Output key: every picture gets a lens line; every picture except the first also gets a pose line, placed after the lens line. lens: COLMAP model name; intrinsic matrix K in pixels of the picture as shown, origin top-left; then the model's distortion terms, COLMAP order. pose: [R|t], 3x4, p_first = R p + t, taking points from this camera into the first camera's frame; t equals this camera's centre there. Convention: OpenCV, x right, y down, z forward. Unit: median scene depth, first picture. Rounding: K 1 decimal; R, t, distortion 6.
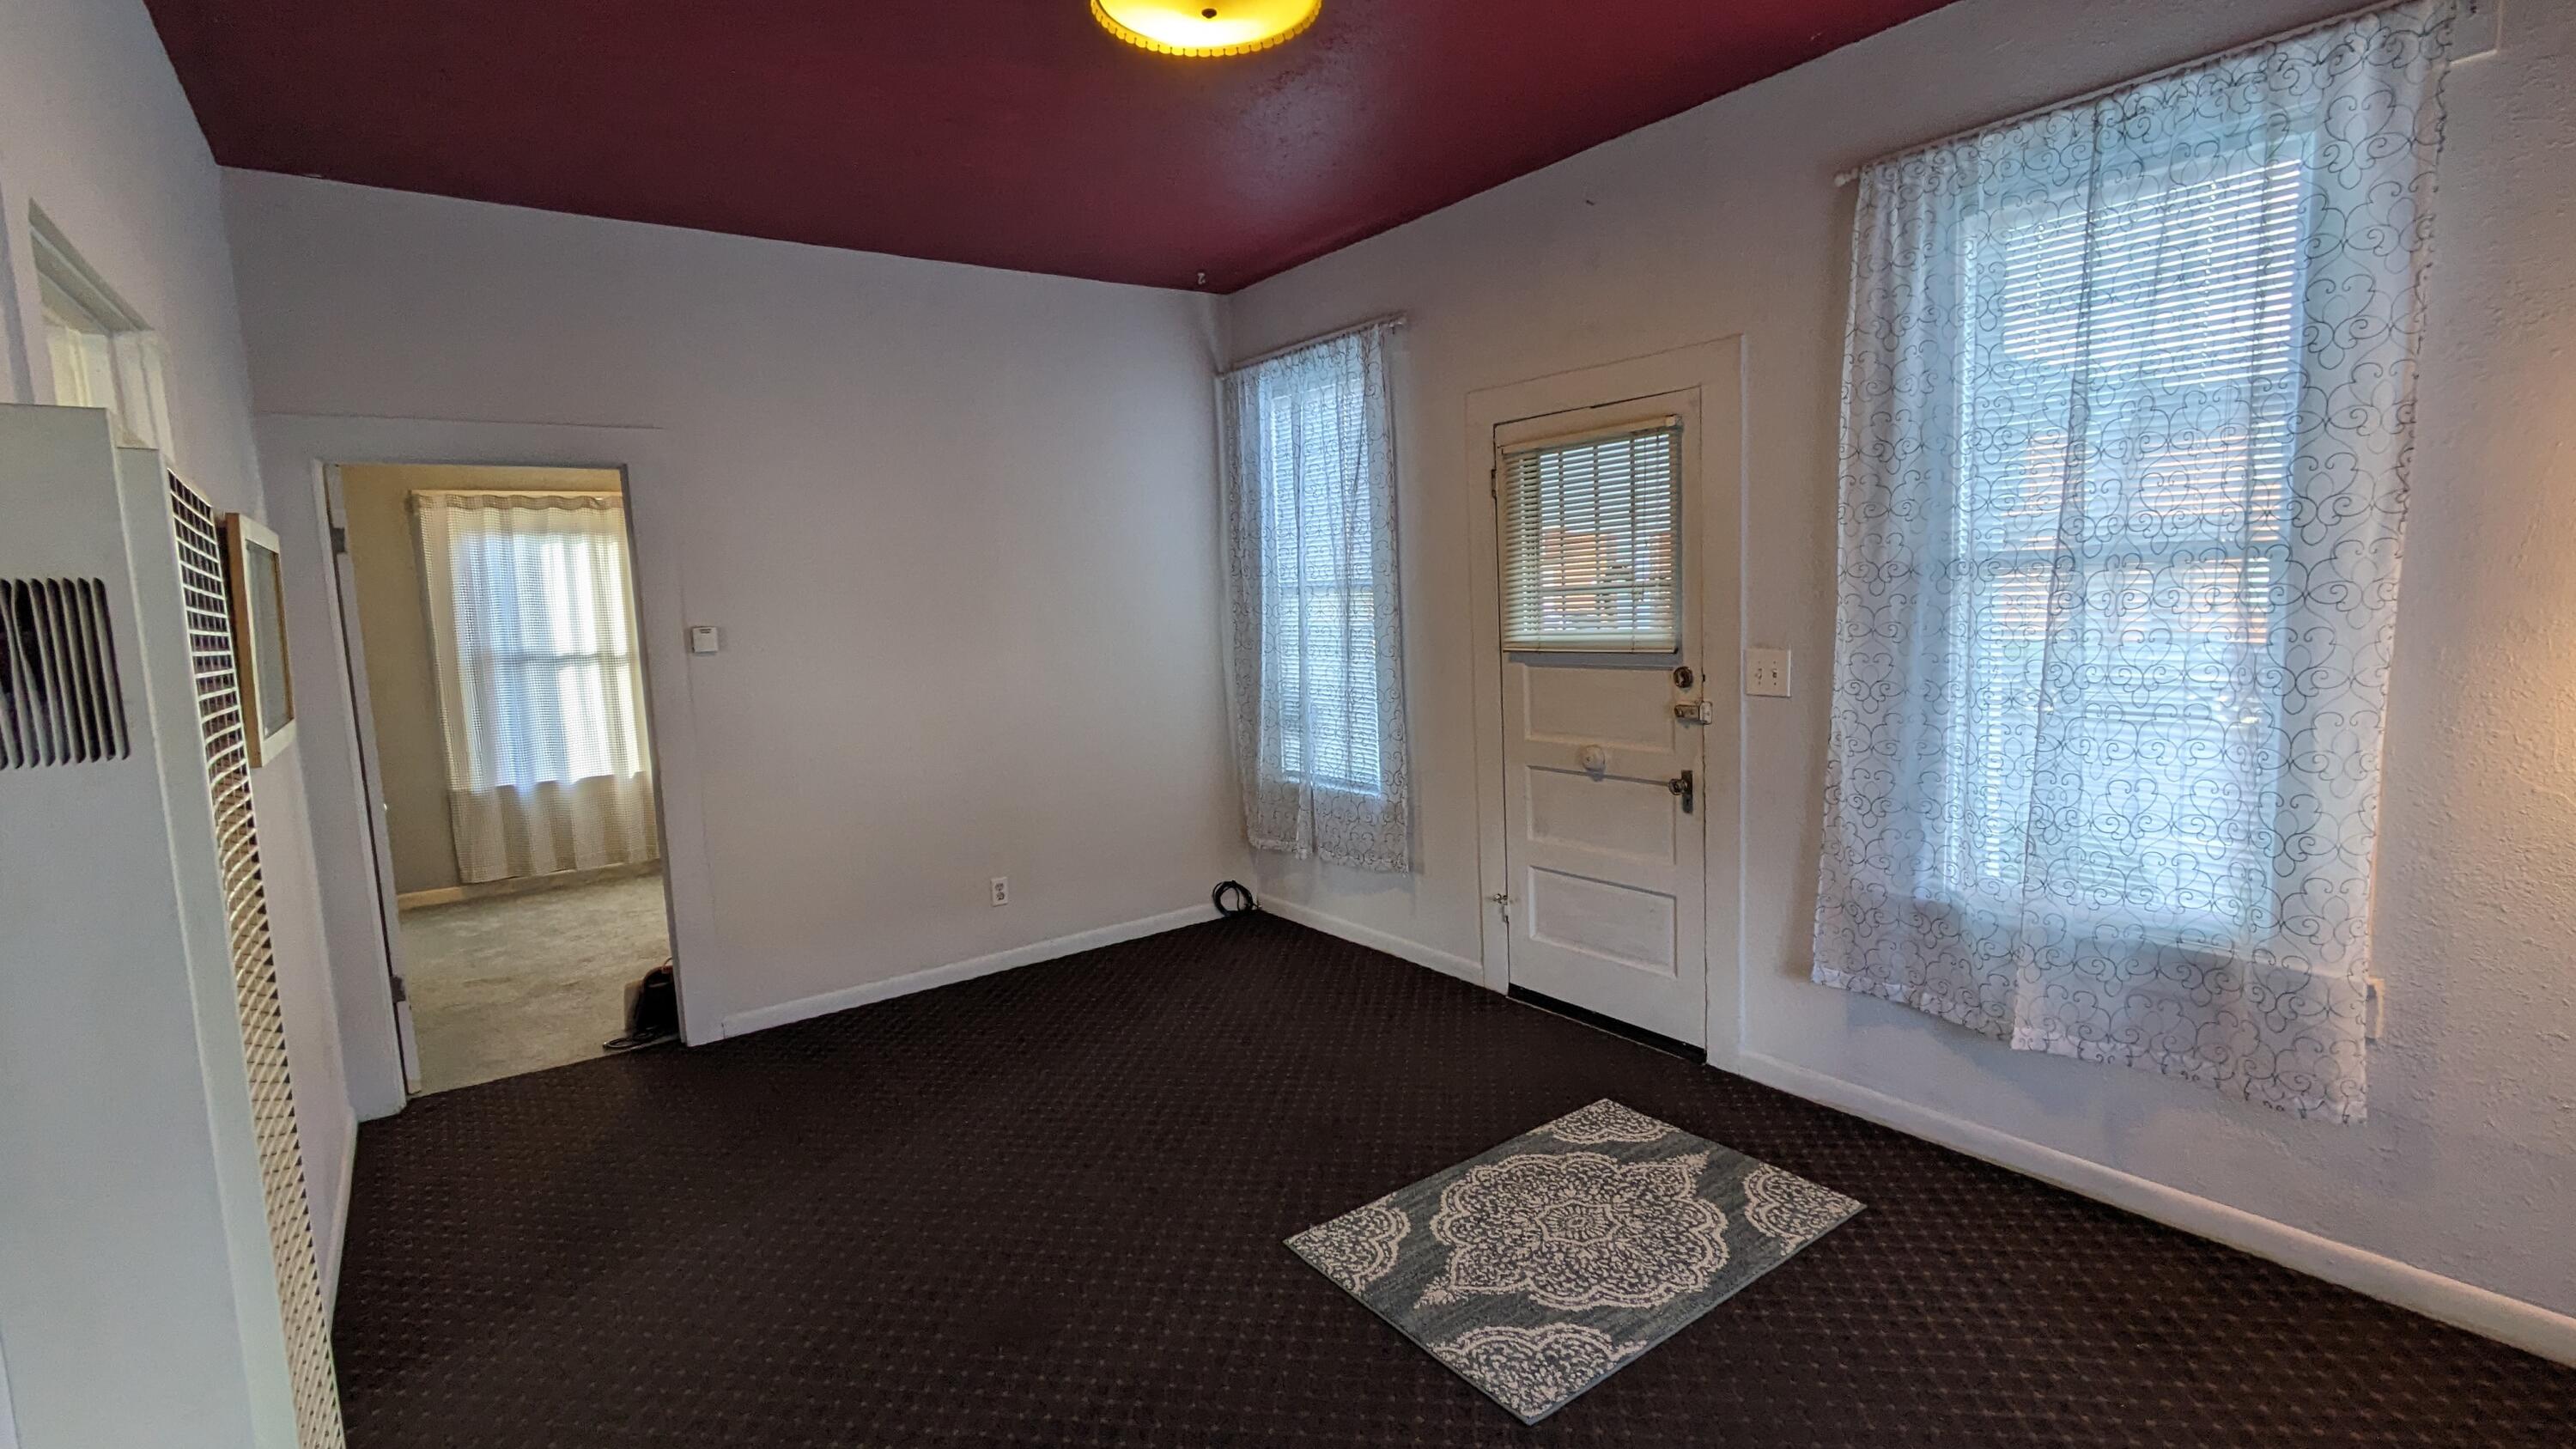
lens RADIAL K [[1153.5, 0, 1282.6], [0, 1153.5, 722.1], [0, 0, 1]] dist [-0.003663, 0.001858]
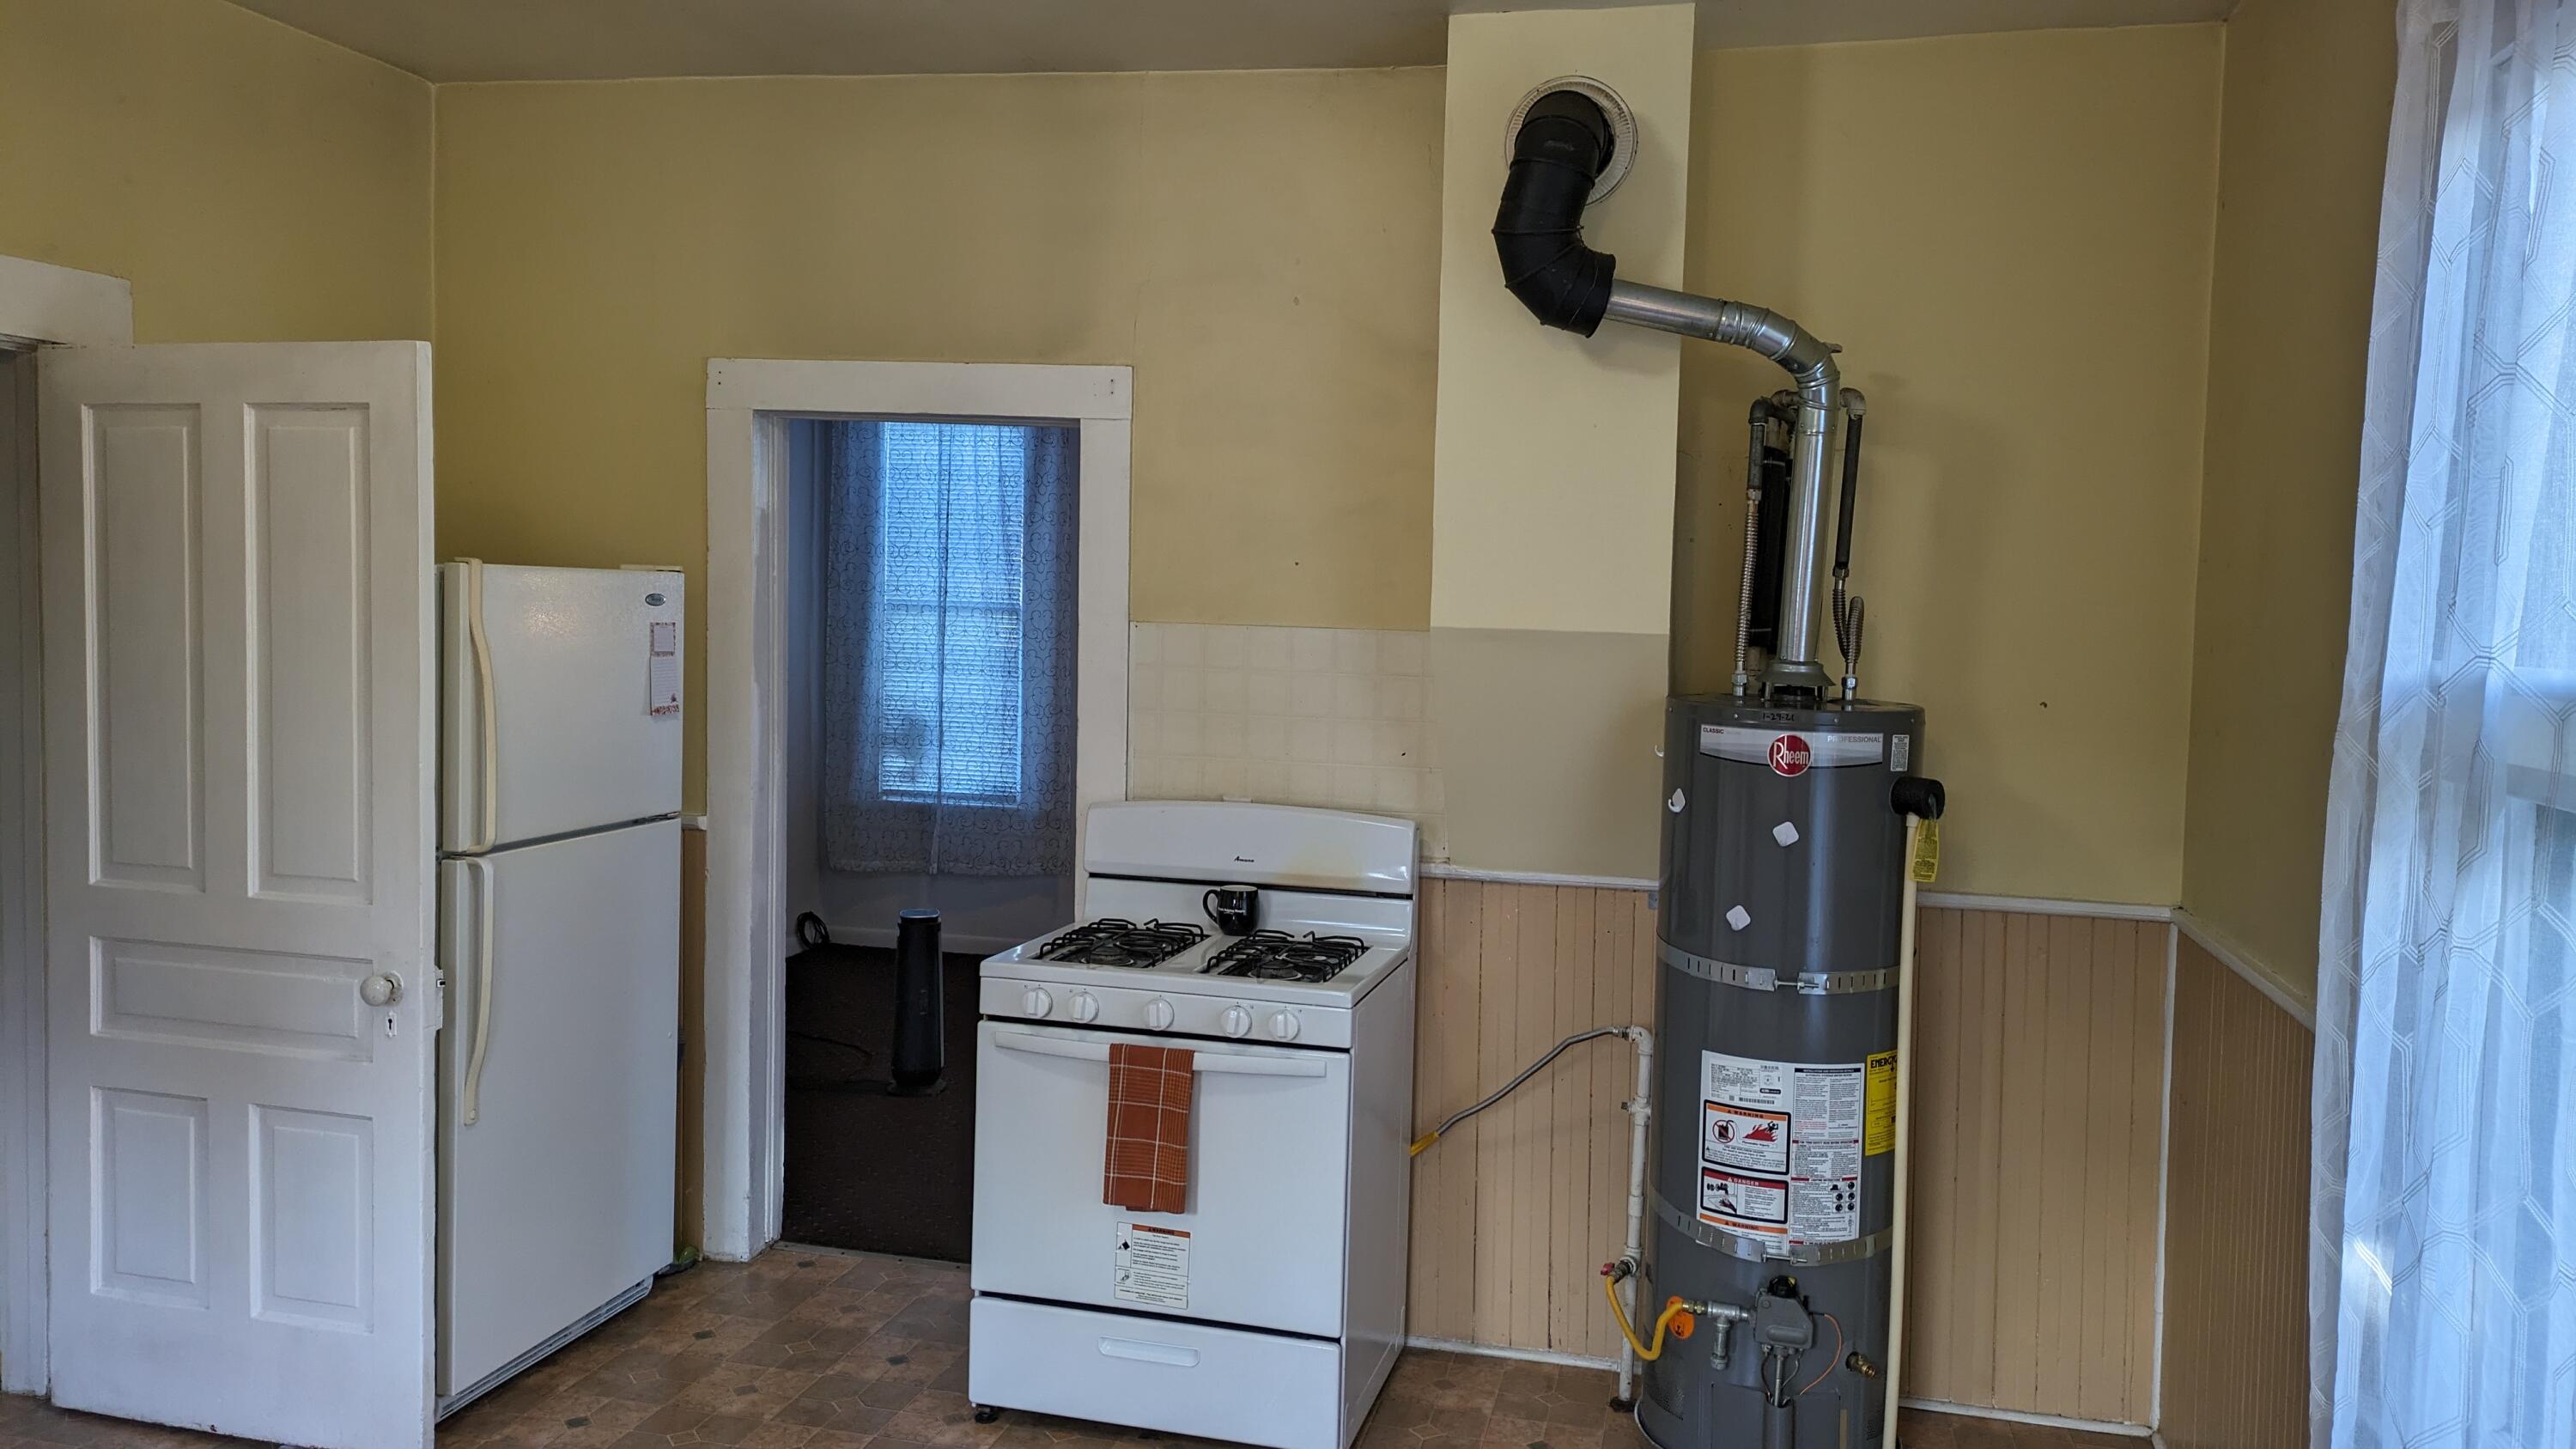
lens RADIAL K [[1883.6, 0, 1293.4], [0, 1883.6, 691.1], [0, 0, 1]] dist [0.063546, -0.034493]
pose [[0.759244, 0.022954, 0.650401, -1.095016], [0.017747, 0.998276, -0.055947, 0.075808], [-0.650564, 0.054020, 0.757527, -0.624454]]
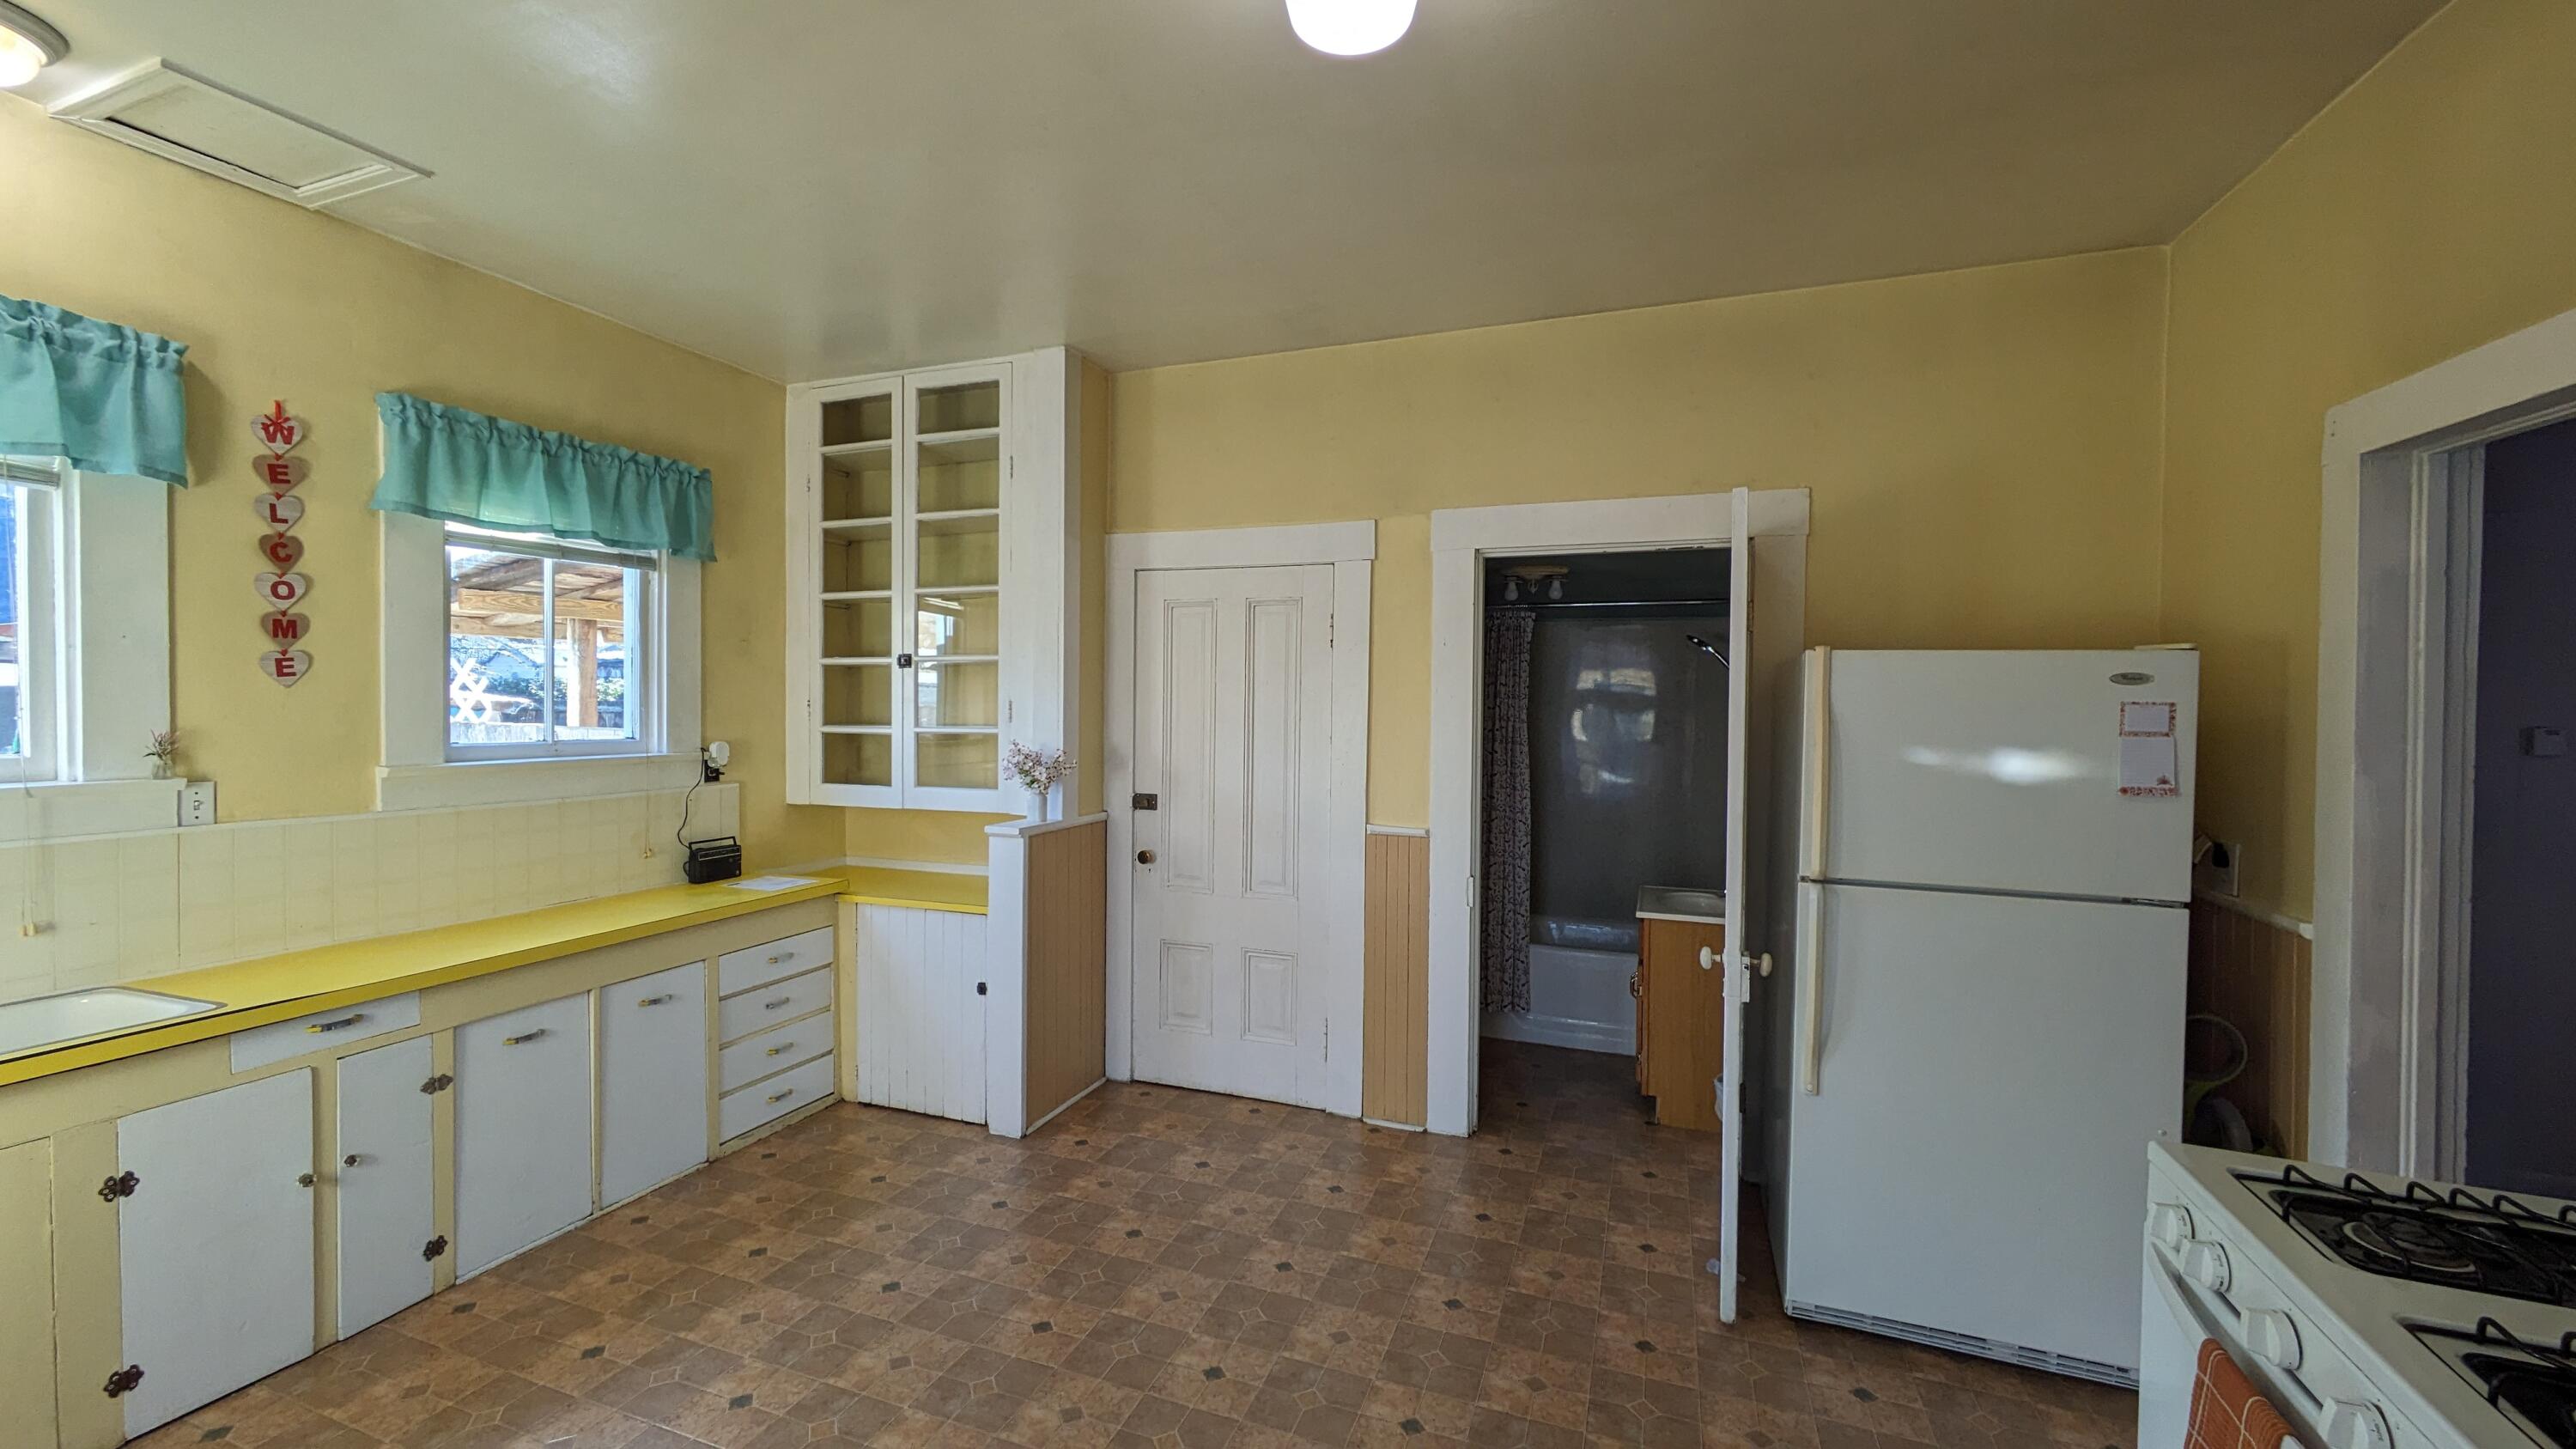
lens RADIAL K [[1013.4, 0, 1288.3], [0, 1013.4, 722.0], [0, 0, 1]] dist [0.000368, 0.001255]
pose [[0.551204, 0.061832, -0.832077, -0.421769], [-0.123625, 0.992296, -0.008156, 0.042811], [0.825161, 0.107361, 0.554601, -0.261796]]
